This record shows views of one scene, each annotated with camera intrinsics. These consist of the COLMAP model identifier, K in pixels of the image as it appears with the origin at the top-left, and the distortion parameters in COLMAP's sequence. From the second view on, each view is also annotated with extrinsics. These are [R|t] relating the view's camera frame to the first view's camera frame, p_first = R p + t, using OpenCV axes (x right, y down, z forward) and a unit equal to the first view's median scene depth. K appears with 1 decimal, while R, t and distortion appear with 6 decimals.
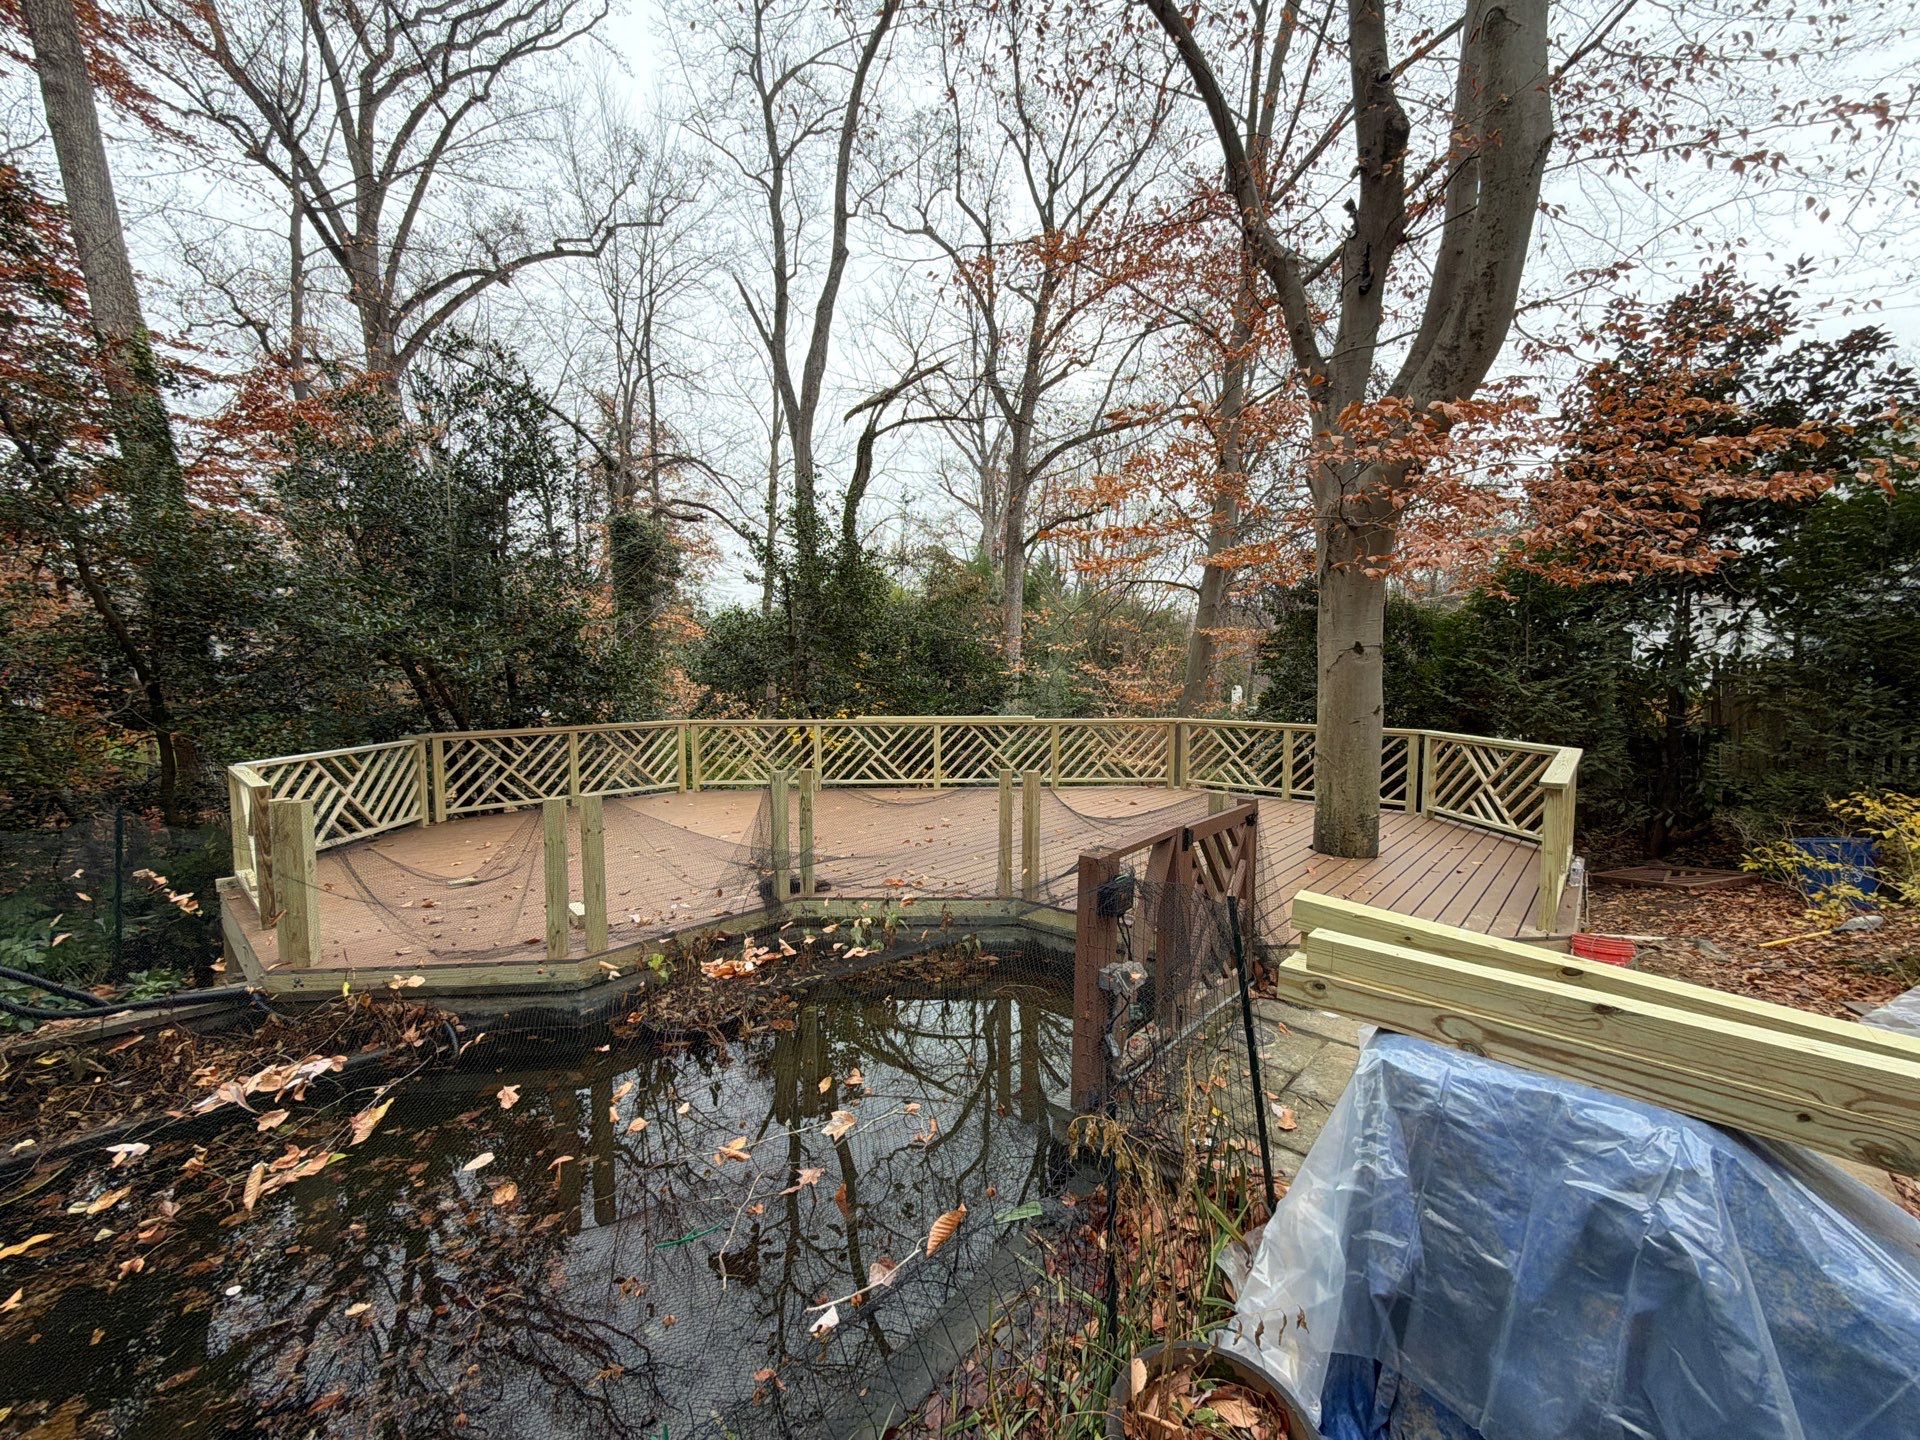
lens RADIAL K [[751.7, 0, 957.3], [0, 751.7, 729.6], [0, 0, 1]] dist [-0.003883, -0.000091]
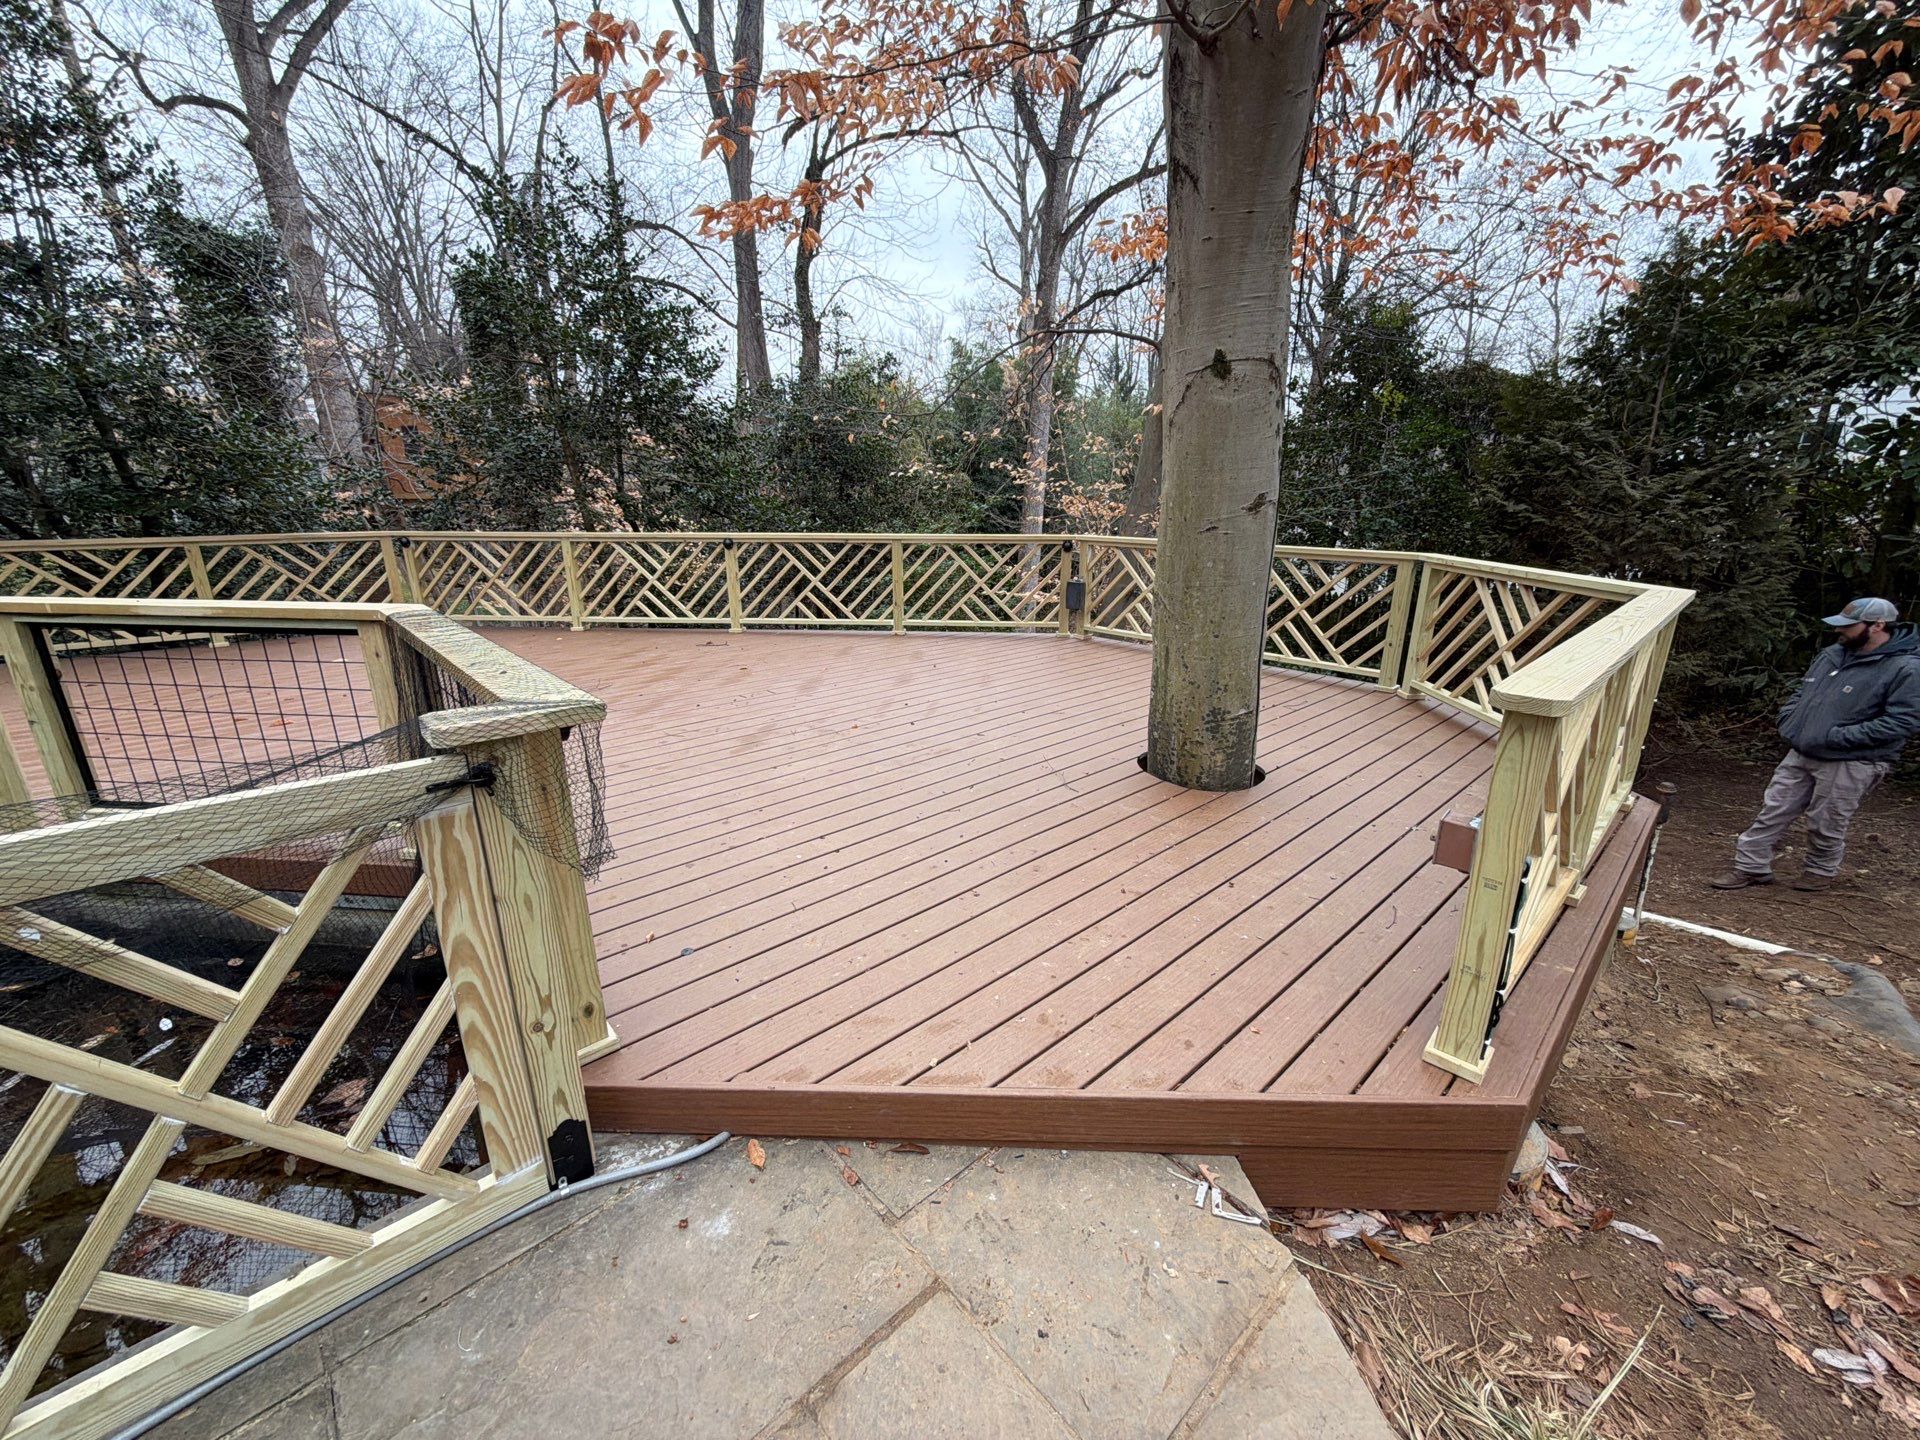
lens RADIAL K [[751.7, 0, 962.2], [0, 751.7, 724.8], [0, 0, 1]] dist [-0.003883, -0.000091]
pose [[0.995074, 0.032018, -0.093819, 0.260417], [-0.010915, 0.976038, 0.217326, 0.006315], [0.098529, -0.215232, 0.971580, 0.292549]]
